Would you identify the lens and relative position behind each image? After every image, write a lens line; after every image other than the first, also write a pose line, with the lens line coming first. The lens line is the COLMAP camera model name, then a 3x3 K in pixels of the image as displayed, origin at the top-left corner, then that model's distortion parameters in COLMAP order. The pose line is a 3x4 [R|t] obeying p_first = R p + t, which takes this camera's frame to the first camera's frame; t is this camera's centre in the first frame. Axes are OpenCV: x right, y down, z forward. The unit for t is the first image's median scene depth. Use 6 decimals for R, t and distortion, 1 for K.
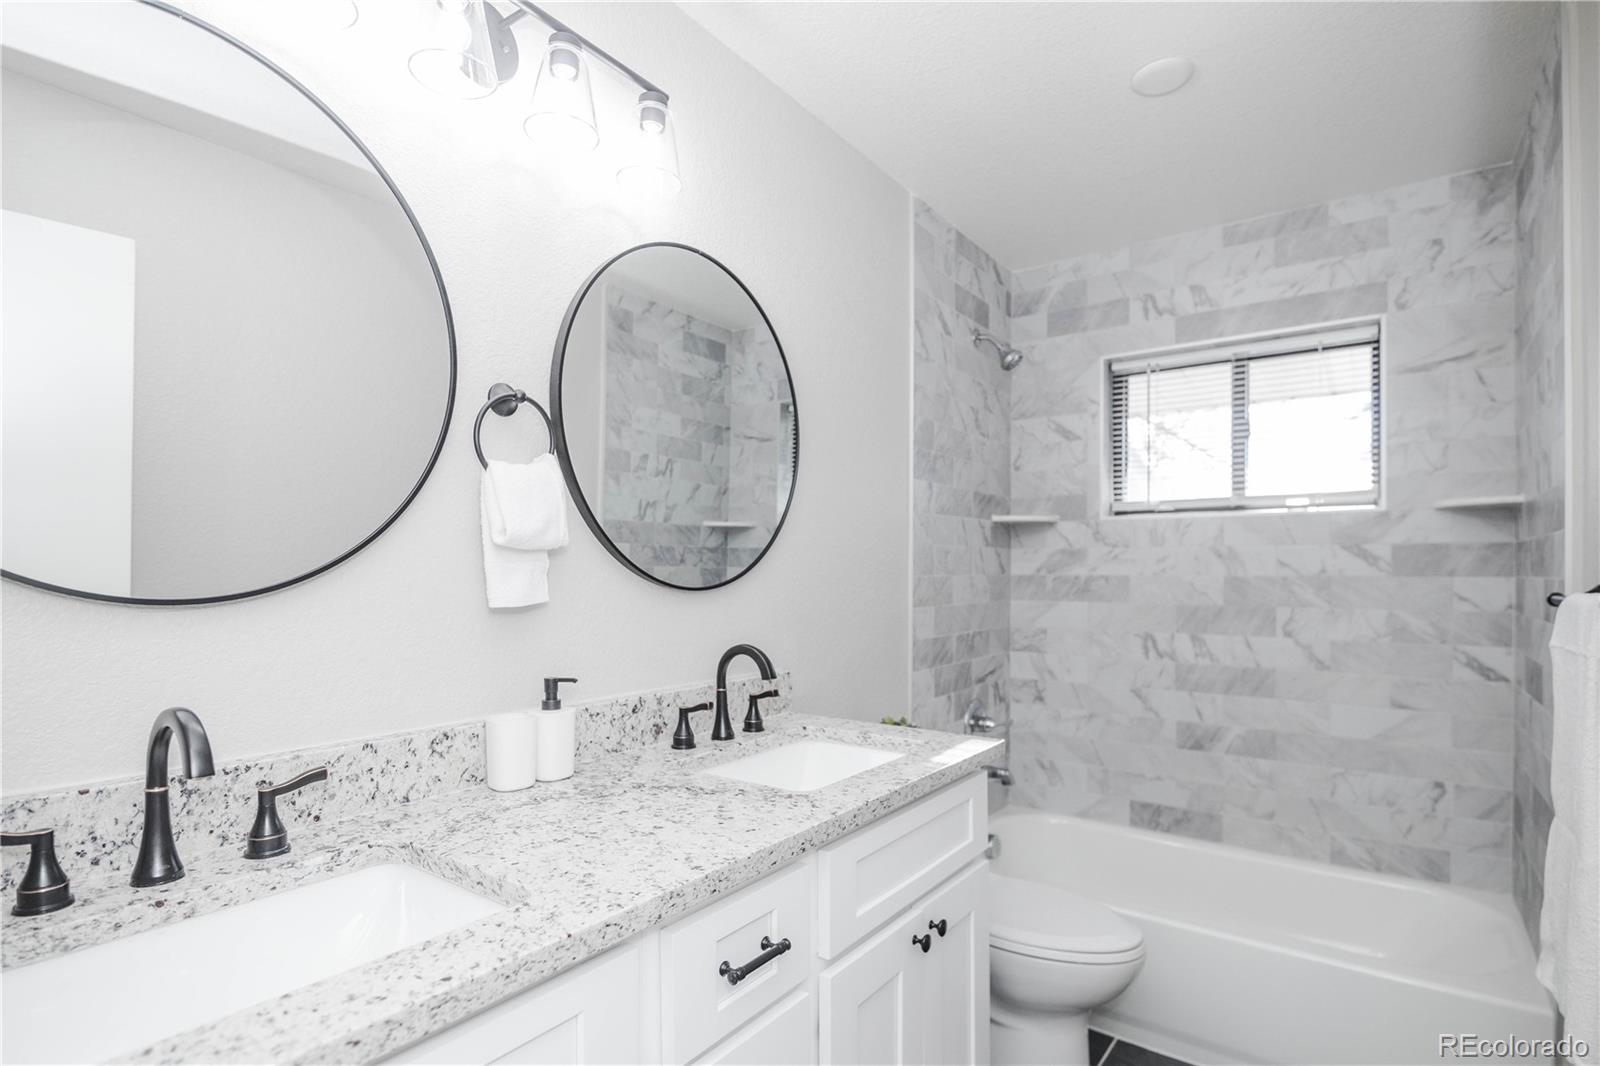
lens RADIAL K [[790.1, 0, 791.2], [0, 790.1, 571.1], [0, 0, 1]] dist [-0.000781, -0.008119]
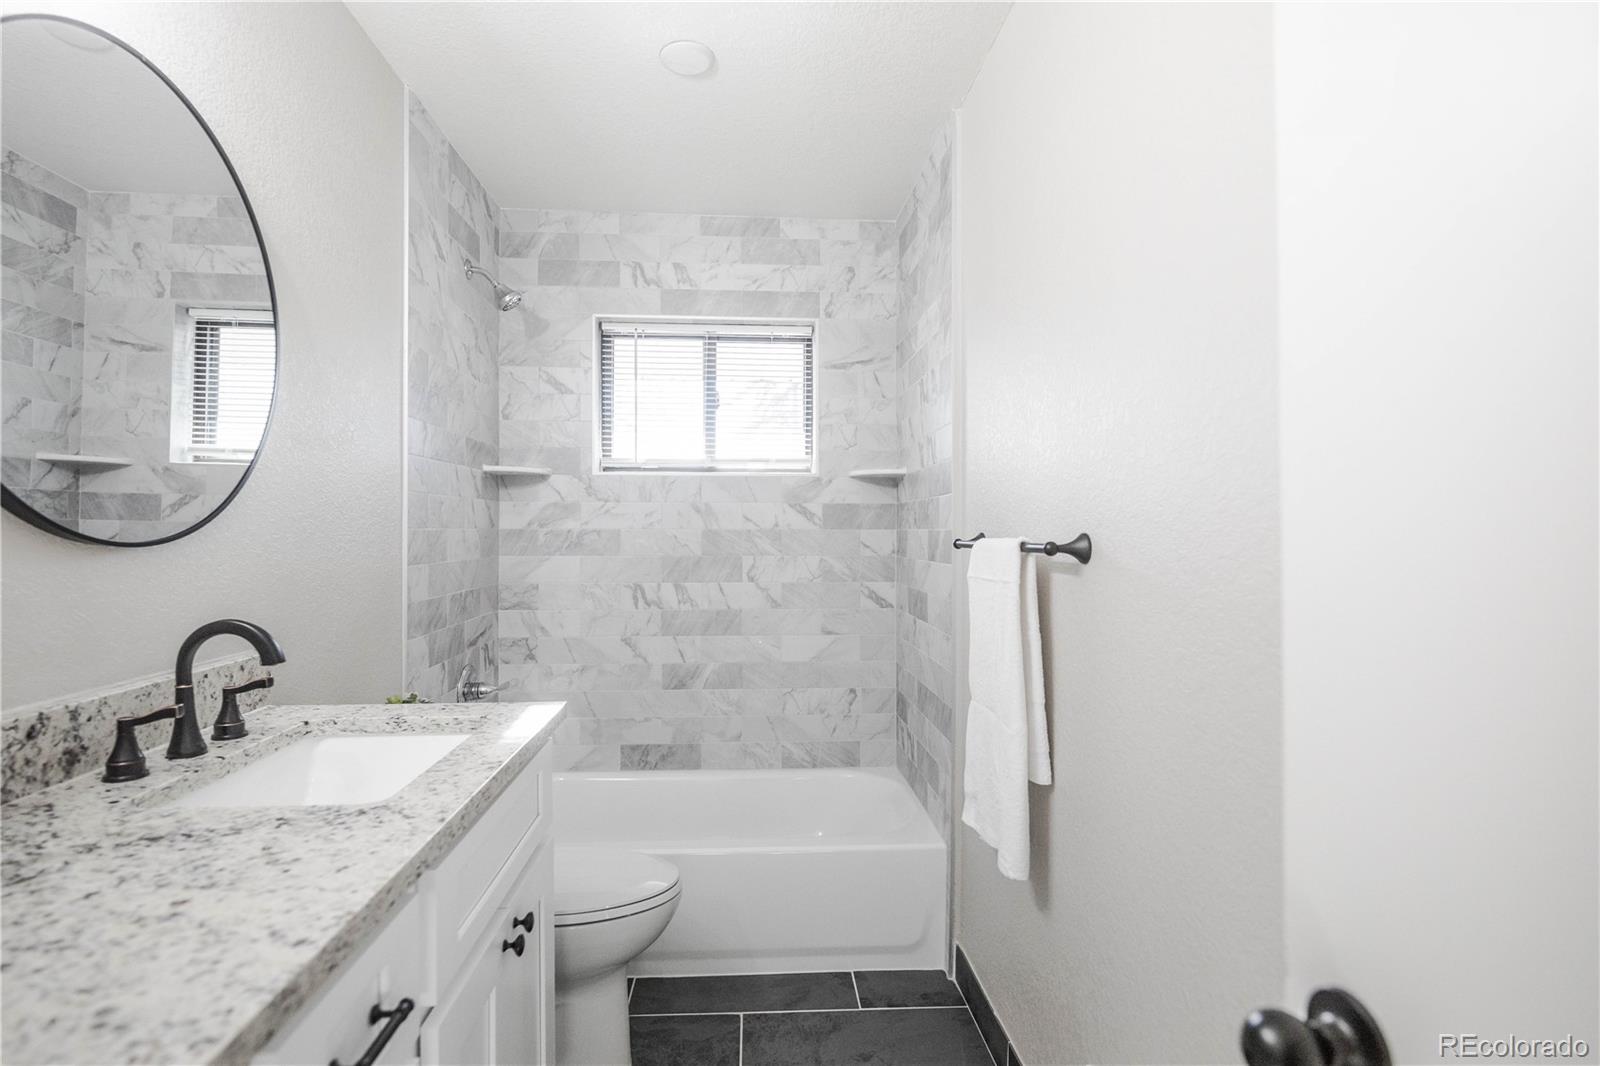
lens RADIAL K [[790.1, 0, 796.7], [0, 790.1, 527.5], [0, 0, 1]] dist [-0.000781, -0.008119]
pose [[0.761802, 0.001564, 0.647808, -0.080150], [-0.000793, 0.999999, -0.001483, 0.005612], [-0.647809, 0.000616, 0.761803, 0.068788]]
